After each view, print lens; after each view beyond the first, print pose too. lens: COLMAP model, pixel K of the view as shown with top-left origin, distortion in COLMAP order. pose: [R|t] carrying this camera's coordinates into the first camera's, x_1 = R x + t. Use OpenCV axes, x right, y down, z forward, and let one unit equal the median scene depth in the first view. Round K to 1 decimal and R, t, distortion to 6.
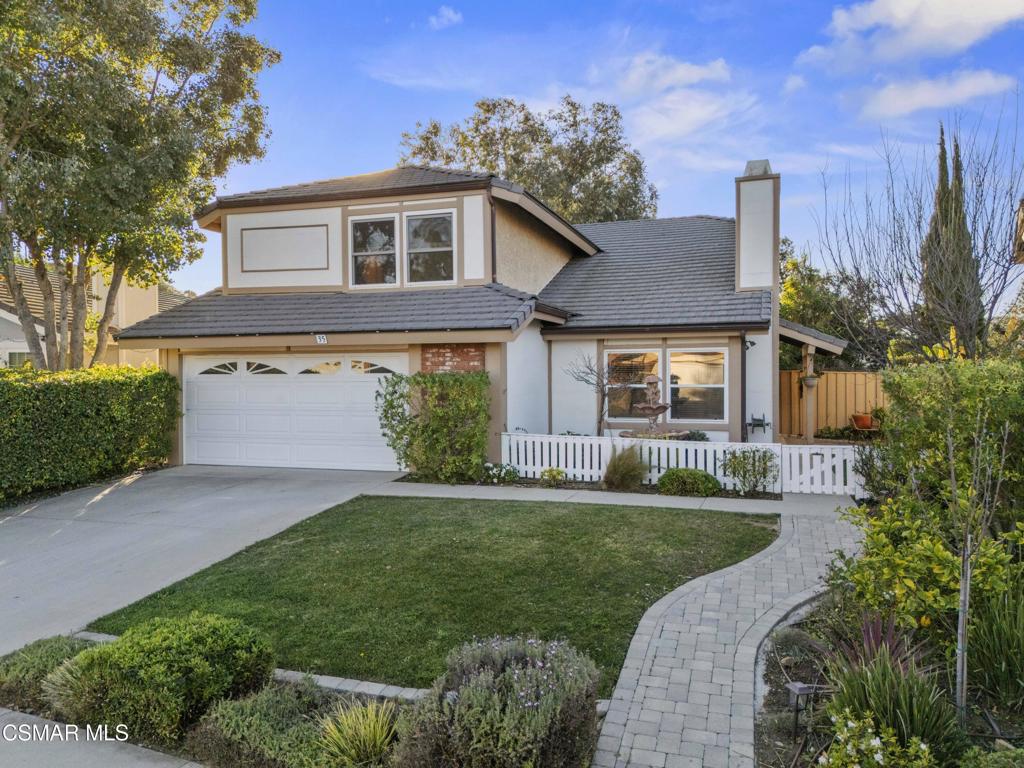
lens RADIAL K [[750.9, 0, 510.3], [0, 750.9, 390.1], [0, 0, 1]] dist [0.067904, -0.064978]
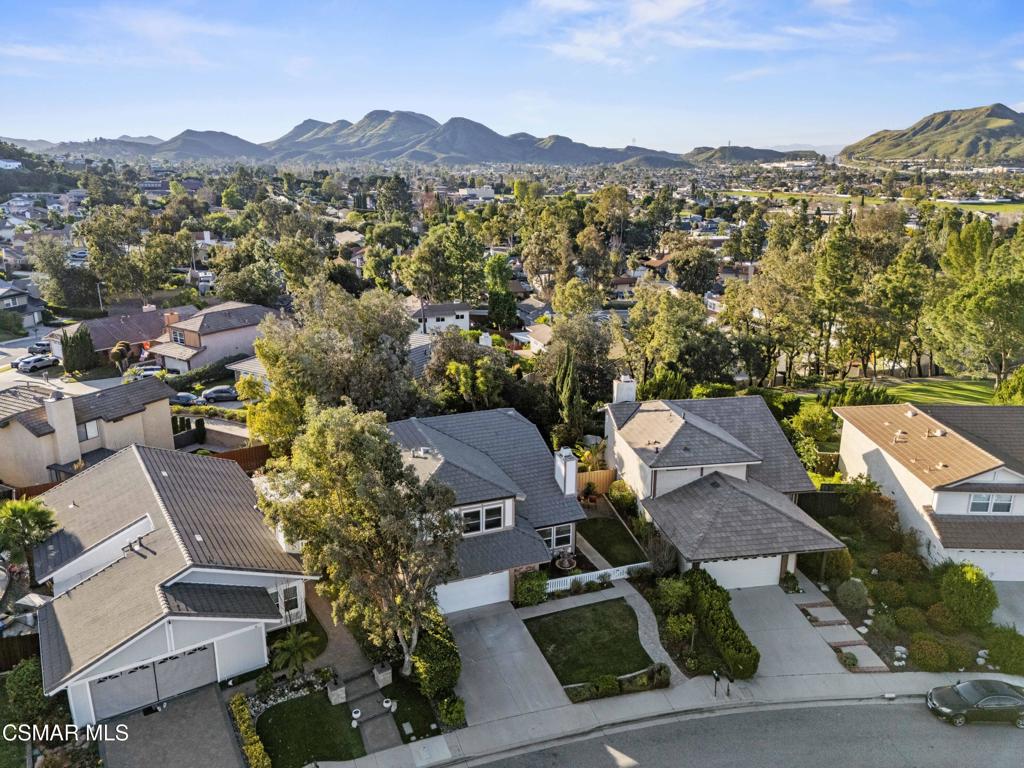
lens RADIAL K [[750.9, 0, 511.3], [0, 750.9, 382.8], [0, 0, 1]] dist [0.067904, -0.064978]
pose [[0.765702, -0.172179, 0.619722, -1.716163], [0.005873, 0.965336, 0.260945, -1.416270], [-0.643169, -0.196166, 0.740170, -1.020236]]
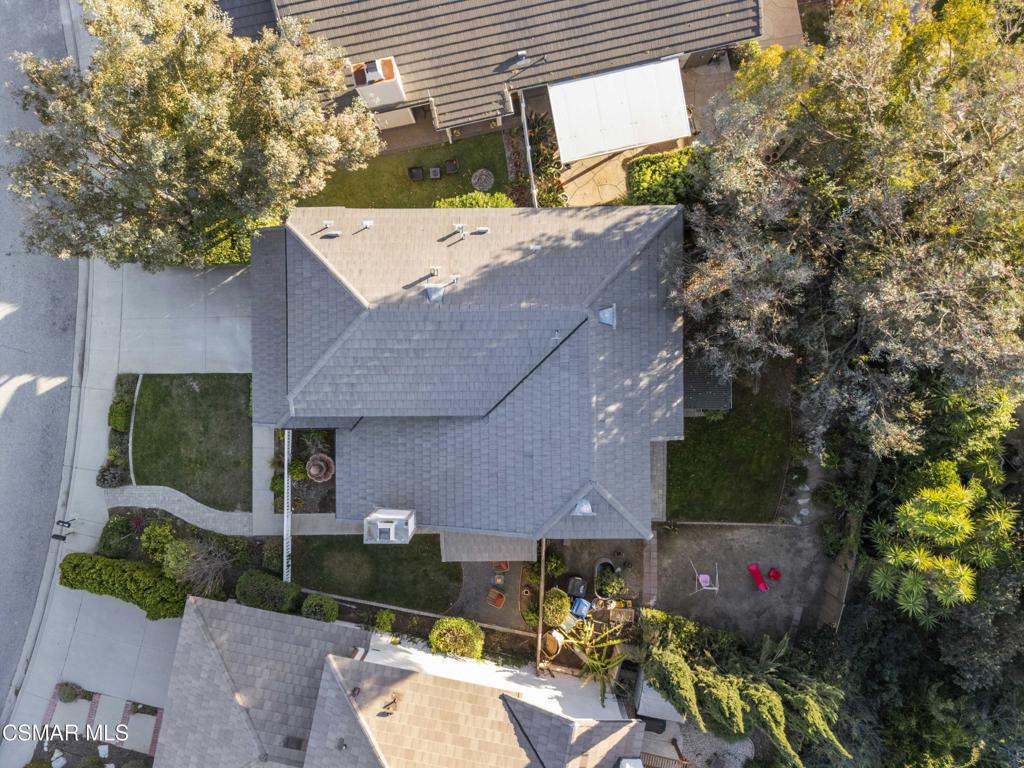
lens RADIAL K [[750.9, 0, 516.7], [0, 750.9, 381.1], [0, 0, 1]] dist [0.067904, -0.064978]
pose [[0.321826, 0.946751, 0.009496, 0.096490], [-0.017046, -0.004234, 0.999846, -2.148968], [0.946645, -0.321939, 0.014775, 1.494782]]
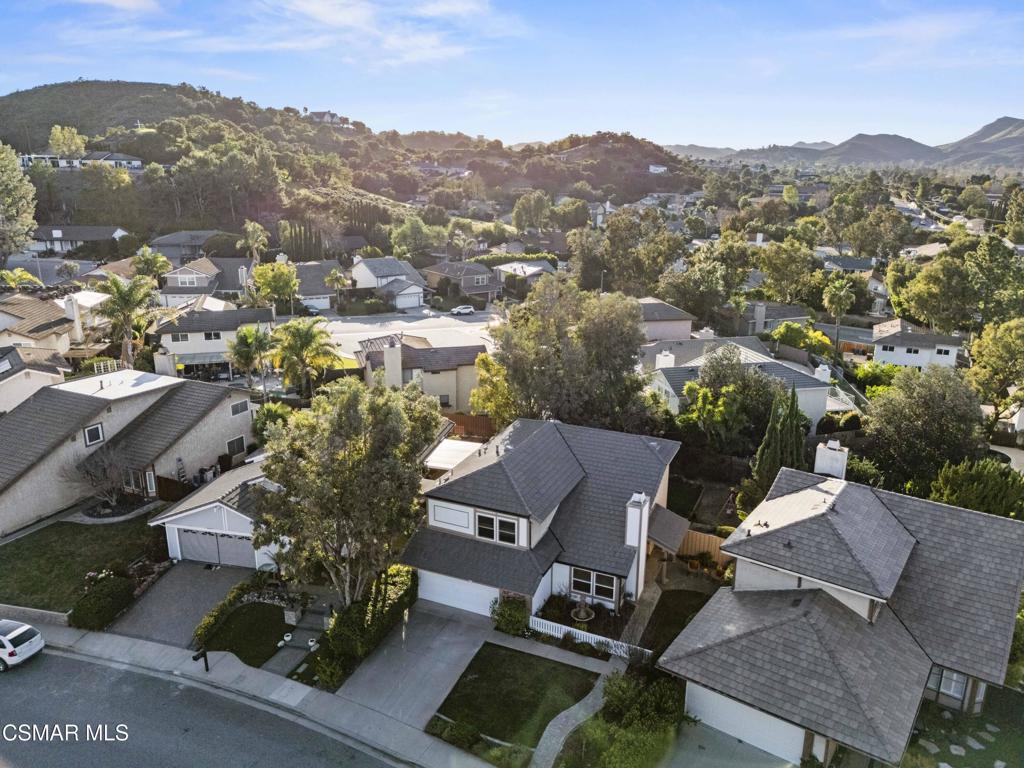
lens RADIAL K [[750.9, 0, 509.9], [0, 750.9, 376.8], [0, 0, 1]] dist [0.067904, -0.064978]
pose [[0.994930, 0.039167, -0.092632, 0.131610], [-0.014575, 0.967479, 0.252530, -1.416955], [0.099511, -0.249899, 0.963145, -1.462478]]
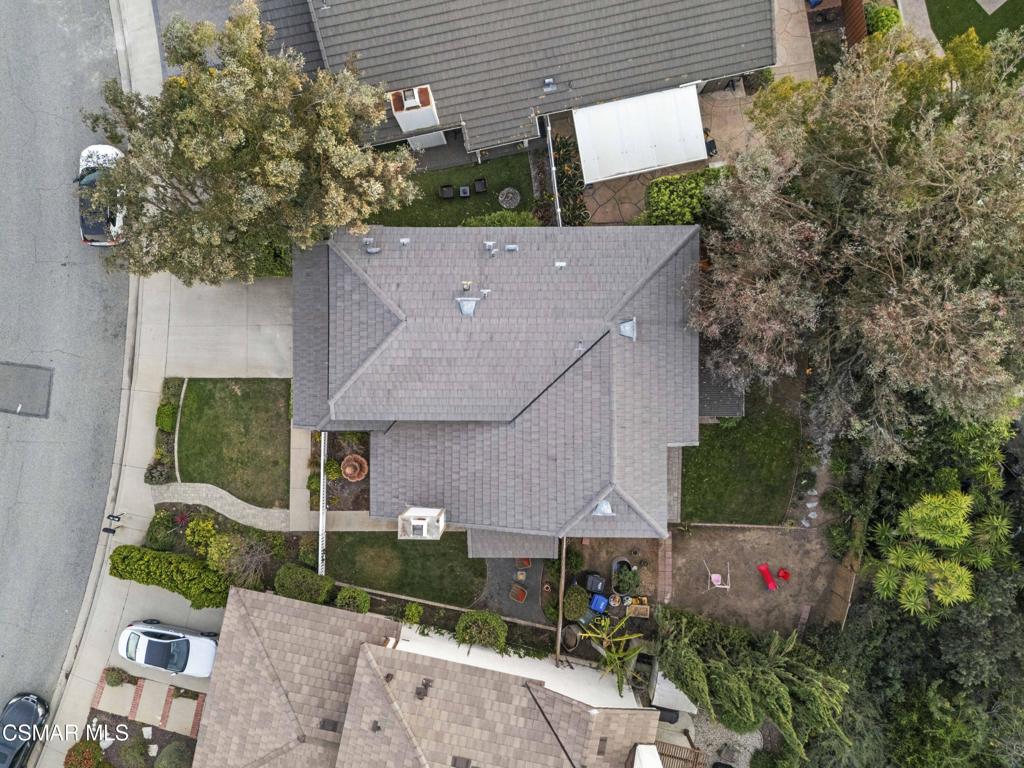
lens RADIAL K [[750.9, 0, 516.6], [0, 750.9, 381.0], [0, 0, 1]] dist [0.067904, -0.064978]
pose [[0.312914, 0.949779, 0.002058, 0.069254], [-0.003313, -0.001075, 0.999994, -2.275588], [0.949776, -0.312919, 0.002810, 1.459569]]
